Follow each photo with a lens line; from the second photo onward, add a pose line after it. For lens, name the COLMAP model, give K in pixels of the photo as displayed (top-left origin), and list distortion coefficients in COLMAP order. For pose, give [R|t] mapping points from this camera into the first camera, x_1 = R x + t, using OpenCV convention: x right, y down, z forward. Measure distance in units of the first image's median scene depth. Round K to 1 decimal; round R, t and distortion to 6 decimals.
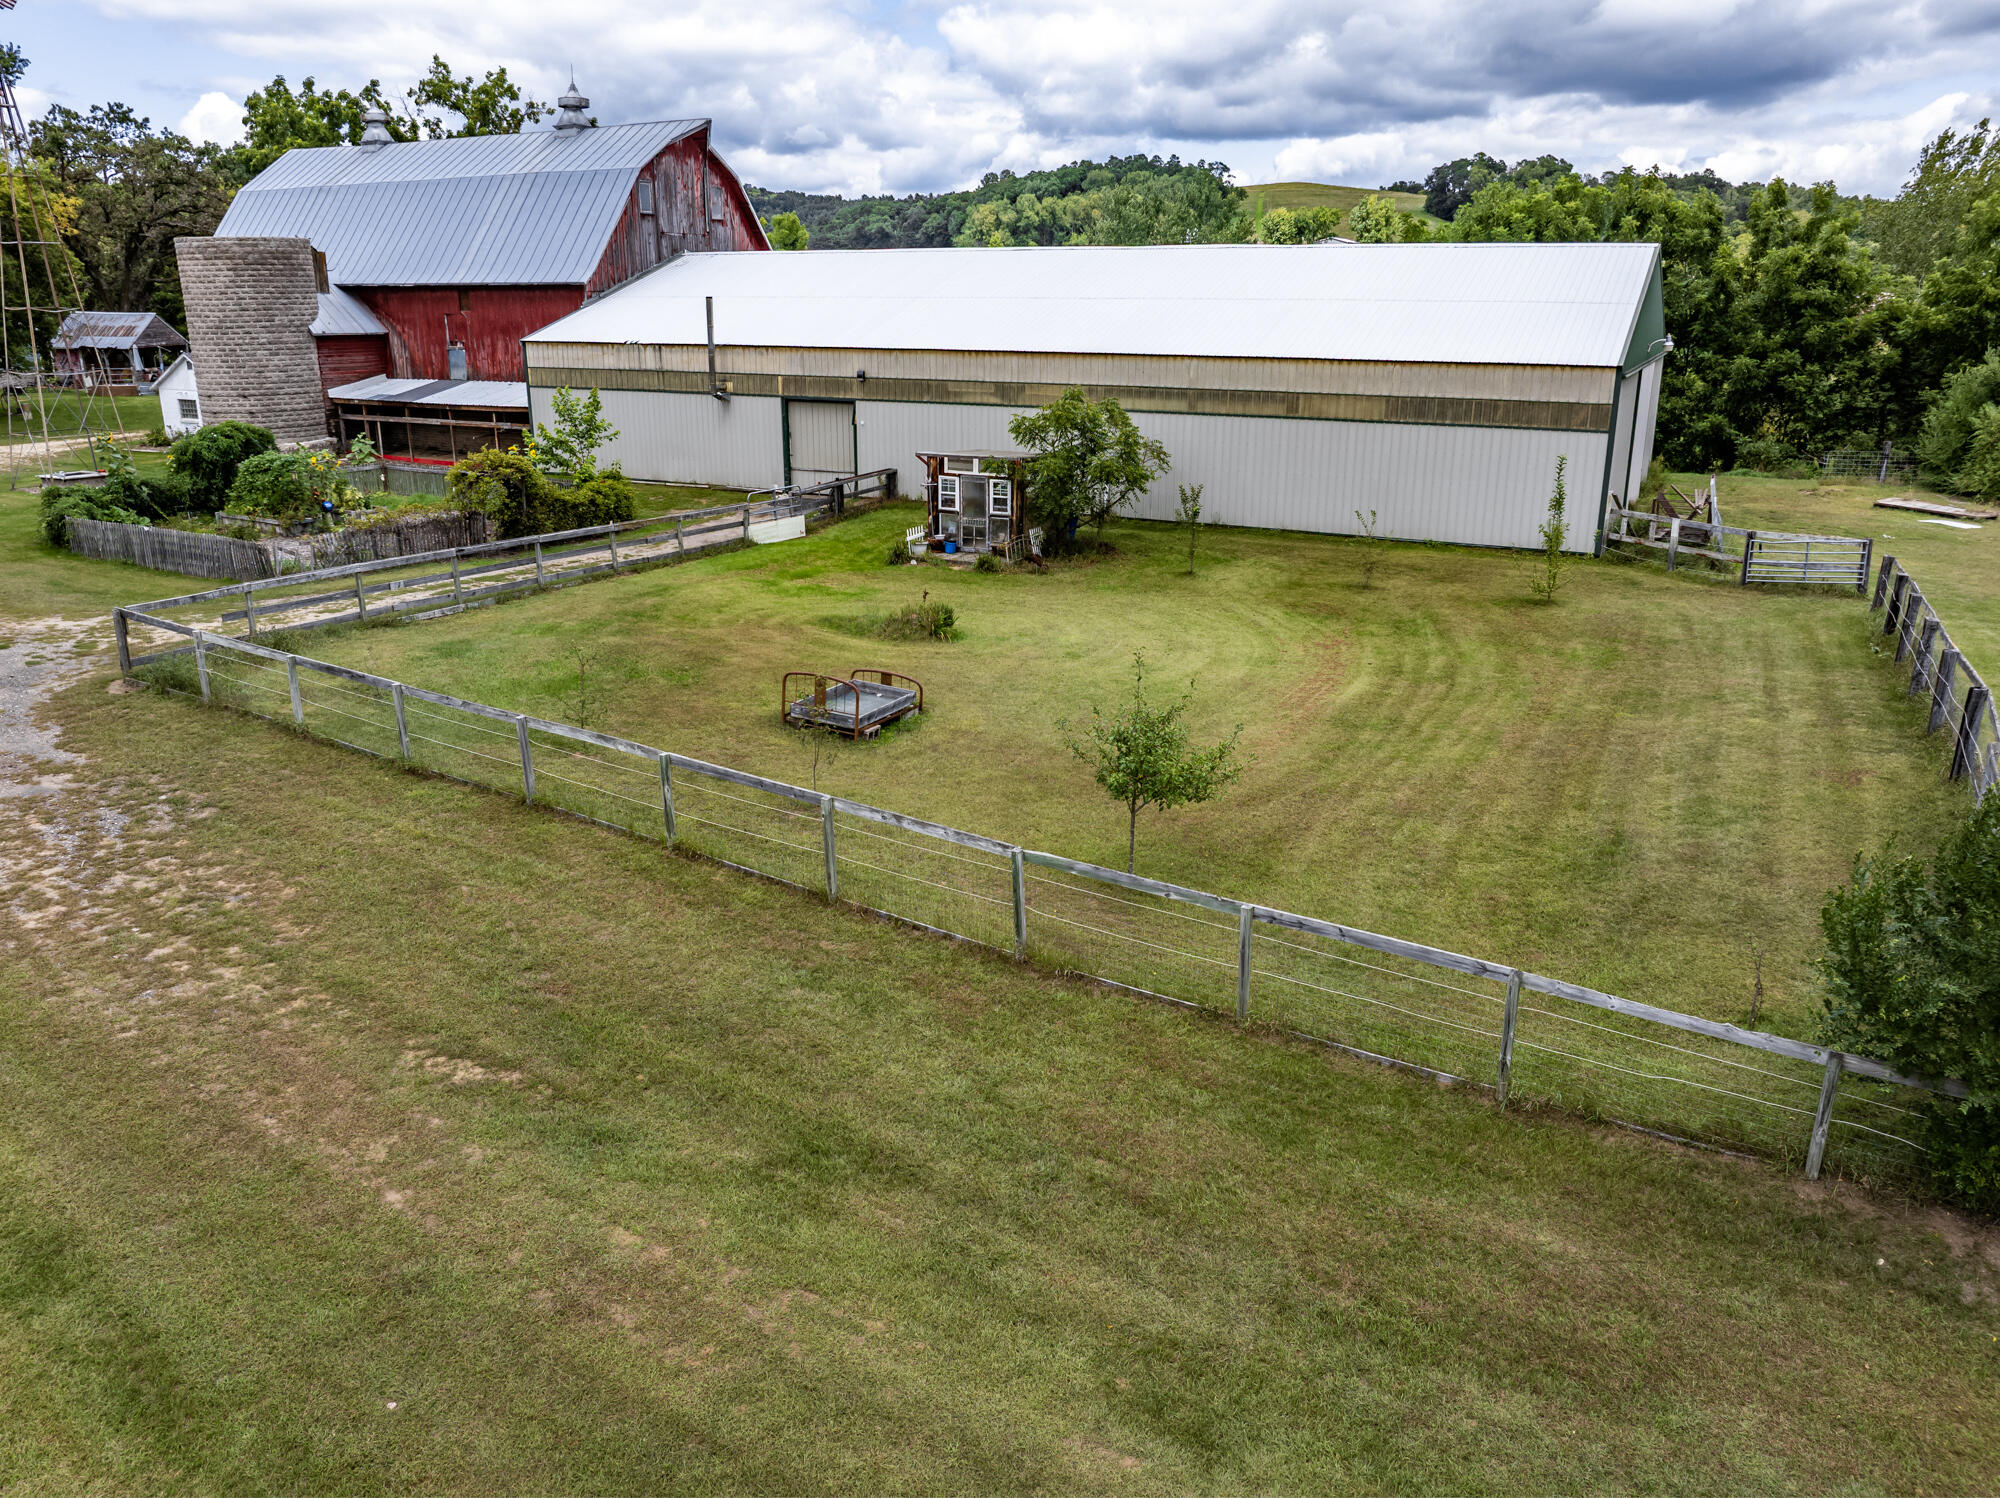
lens RADIAL K [[1420.6, 0, 1001.8], [0, 1420.6, 744.4], [0, 0, 1]] dist [-0.054932, 0.028574]
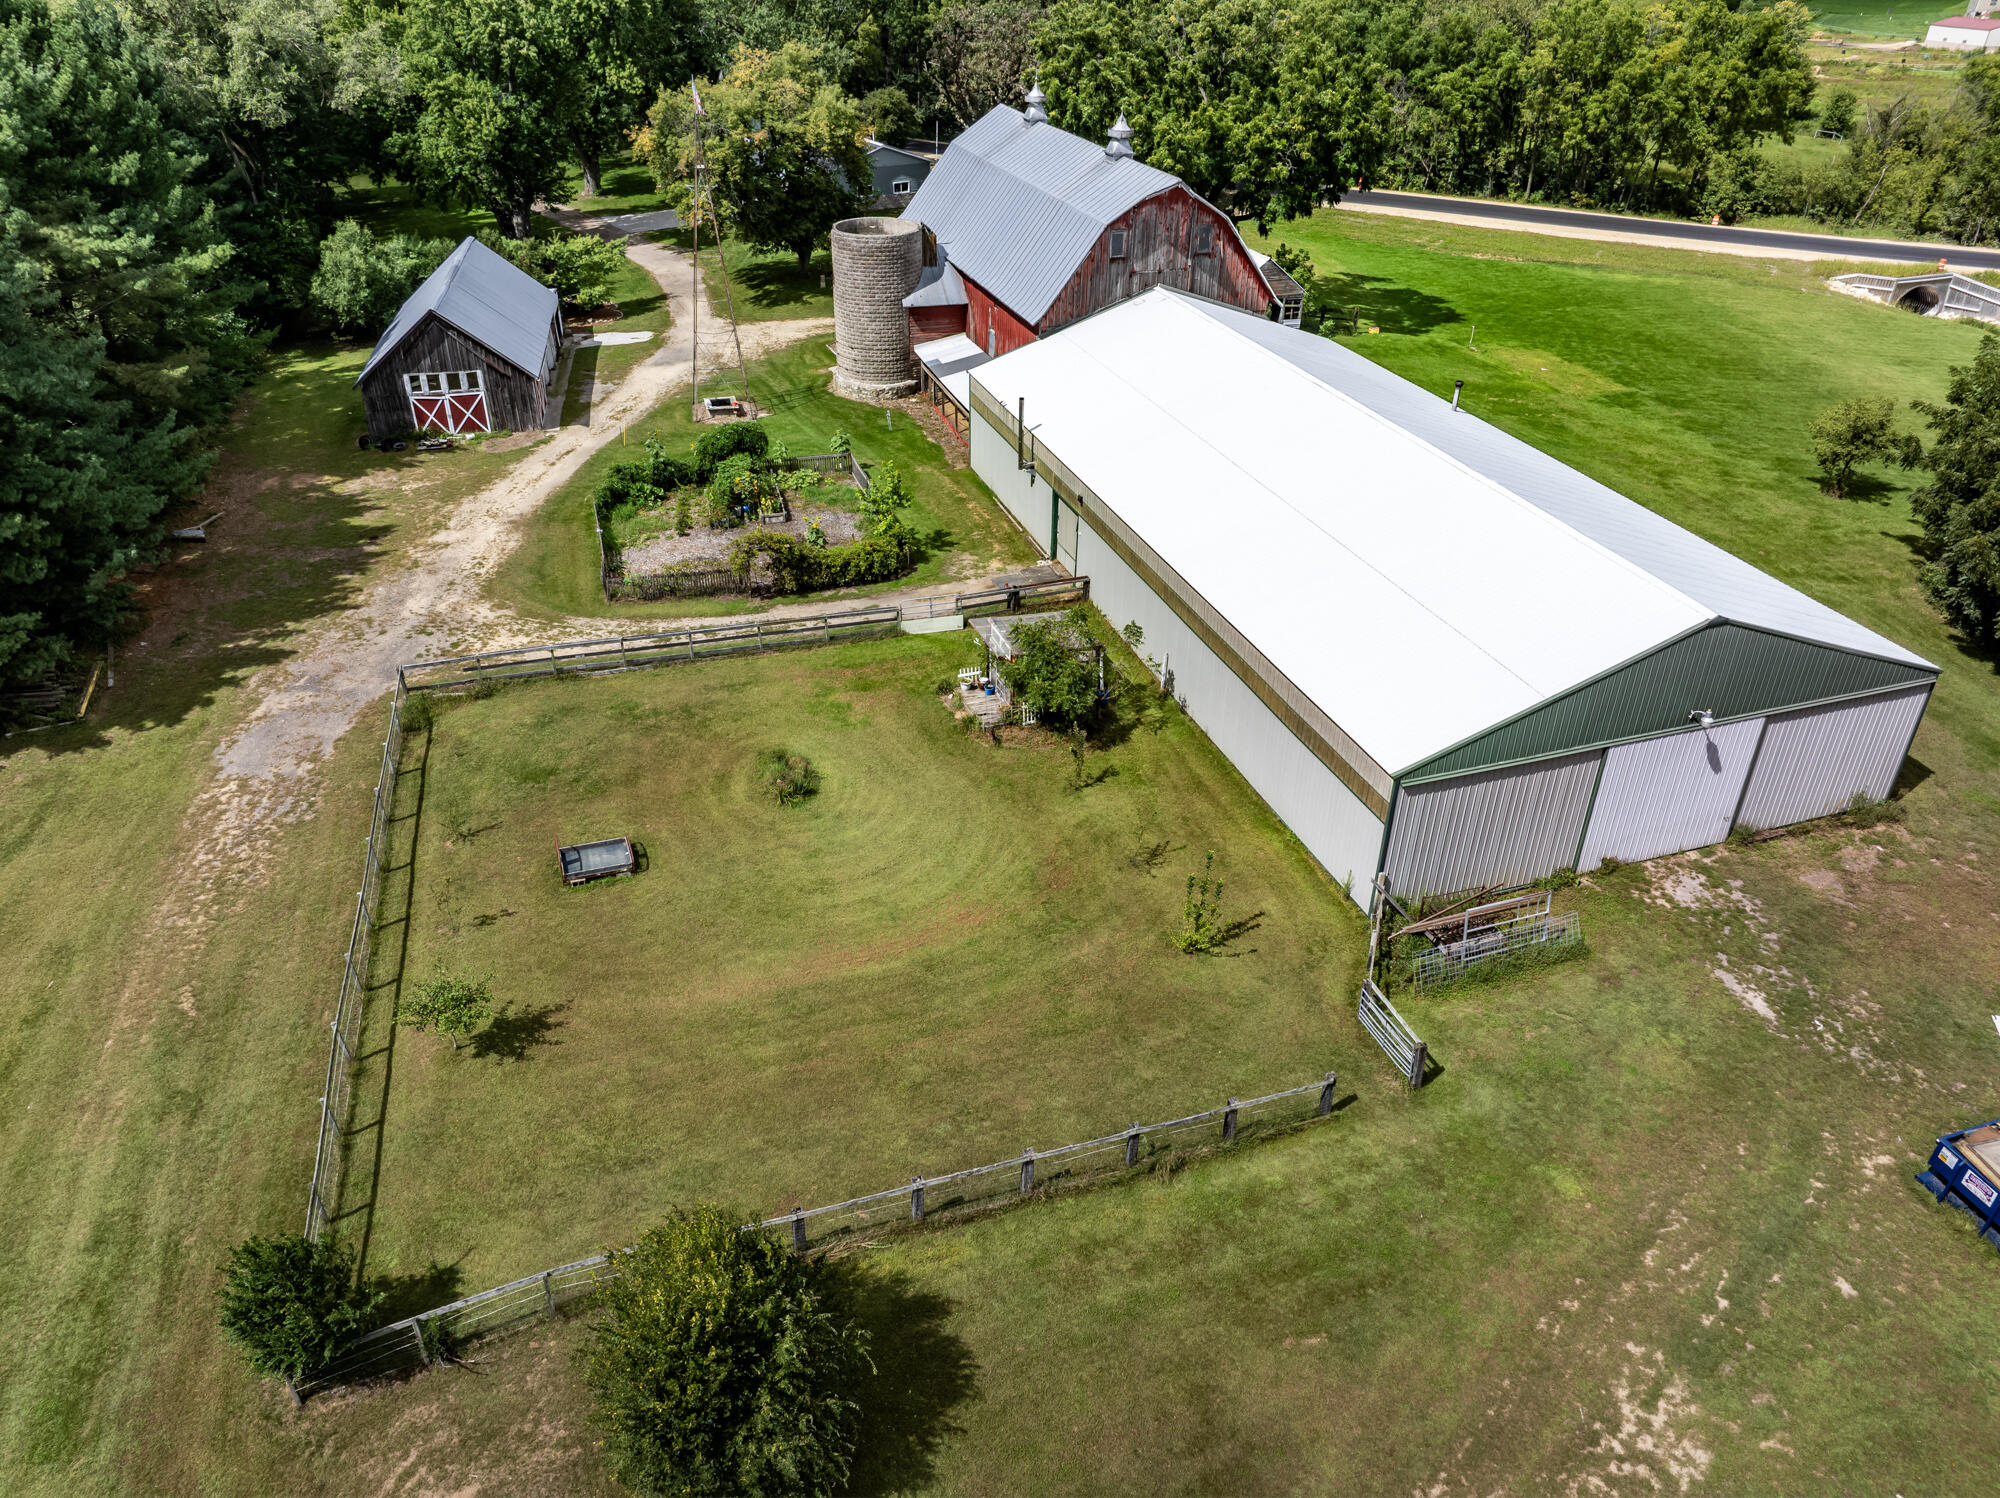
lens RADIAL K [[1420.6, 0, 991.6], [0, 1420.6, 743.3], [0, 0, 1]] dist [-0.054932, 0.028574]
pose [[0.718348, 0.361677, -0.594278, 0.532828], [-0.215304, 0.927876, 0.304450, -0.343828], [0.661528, -0.090751, 0.744409, 0.012120]]
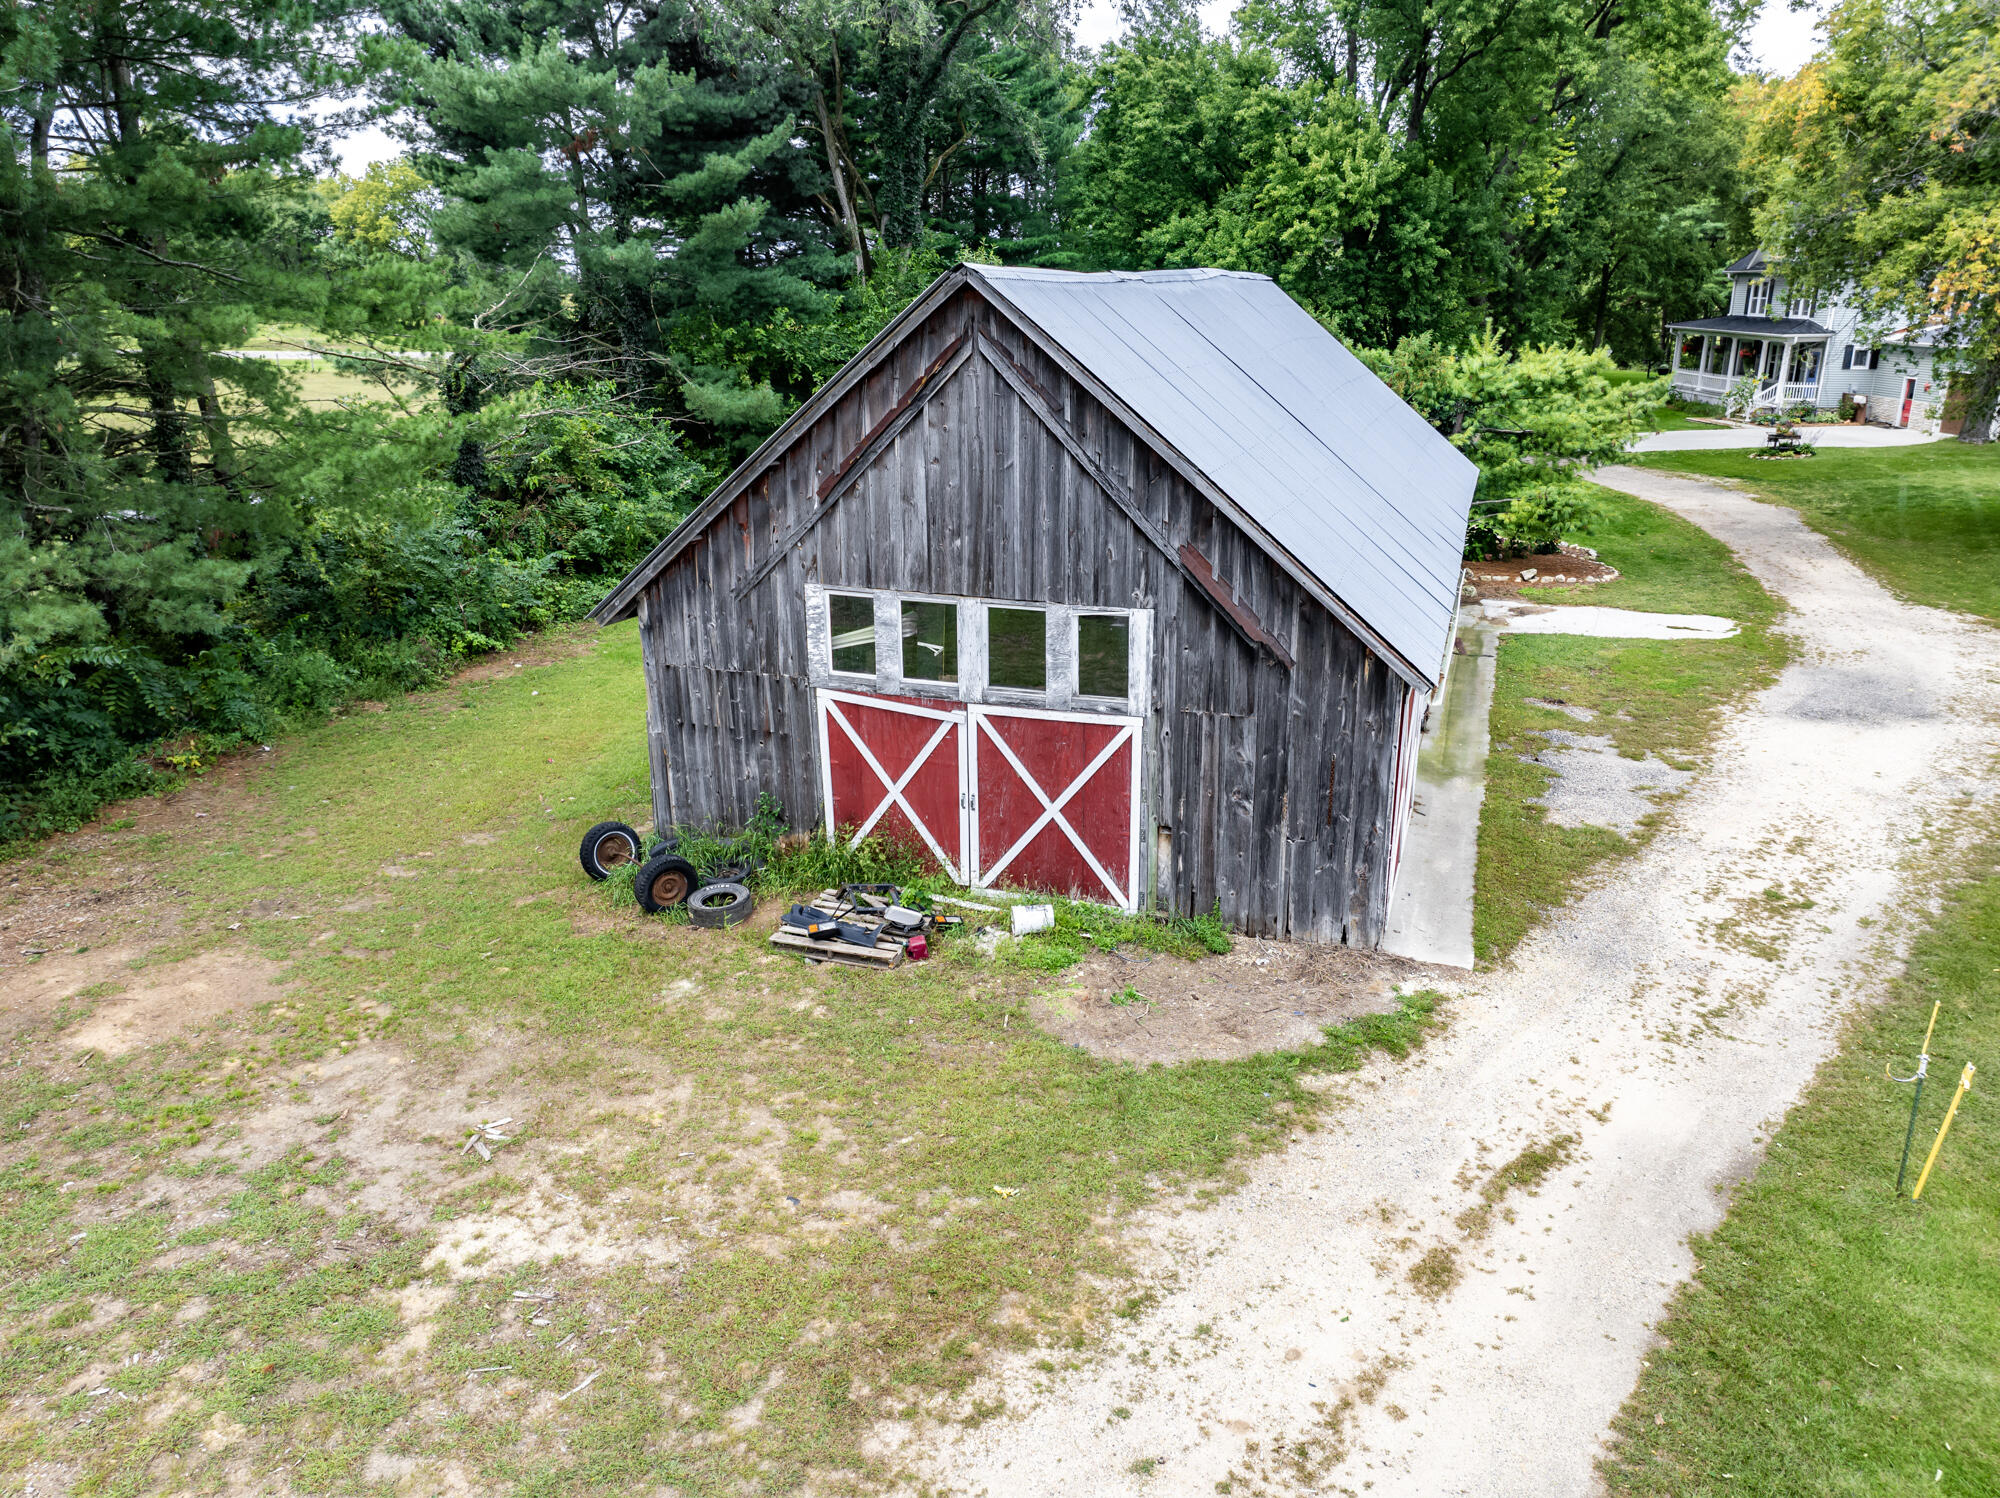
lens RADIAL K [[1420.6, 0, 996.9], [0, 1420.6, 762.3], [0, 0, 1]] dist [-0.054932, 0.028574]
pose [[0.259527, 0.302806, -0.917035, -0.455990], [-0.290814, 0.930000, 0.224785, -0.192359], [0.920909, 0.208349, 0.329420, 0.587927]]
